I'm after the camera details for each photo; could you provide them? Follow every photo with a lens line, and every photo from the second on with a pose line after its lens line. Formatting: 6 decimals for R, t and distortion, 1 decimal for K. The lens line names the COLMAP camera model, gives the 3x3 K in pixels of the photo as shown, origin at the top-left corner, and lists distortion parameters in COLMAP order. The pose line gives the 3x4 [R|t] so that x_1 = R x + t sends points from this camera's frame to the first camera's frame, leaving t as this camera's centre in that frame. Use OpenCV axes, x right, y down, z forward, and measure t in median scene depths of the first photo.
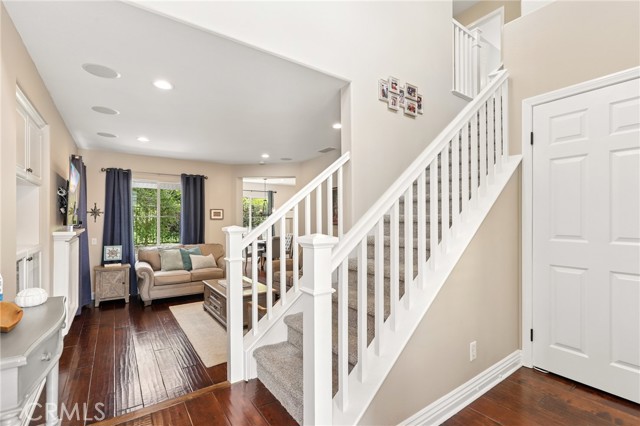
lens RADIAL K [[291.2, 0, 322.4], [0, 291.2, 216.8], [0, 0, 1]] dist [-0.000532, 0.000626]
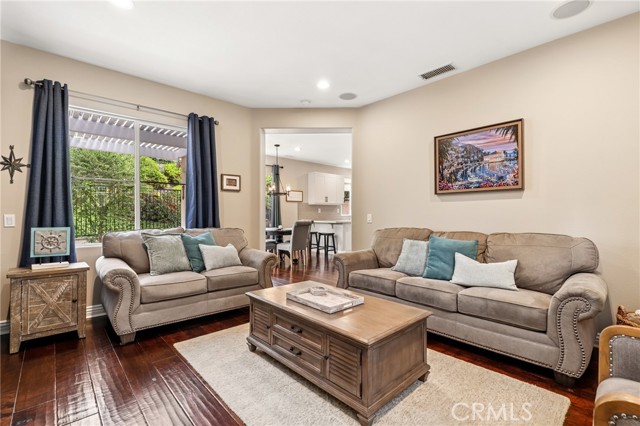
lens RADIAL K [[291.2, 0, 322.4], [0, 291.2, 216.8], [0, 0, 1]] dist [-0.000532, 0.000626]
pose [[0.991154, 0.002620, 0.132688, -0.304270], [-0.004454, 0.999899, 0.013529, 0.069158], [-0.132639, -0.014001, 0.991065, 0.417047]]
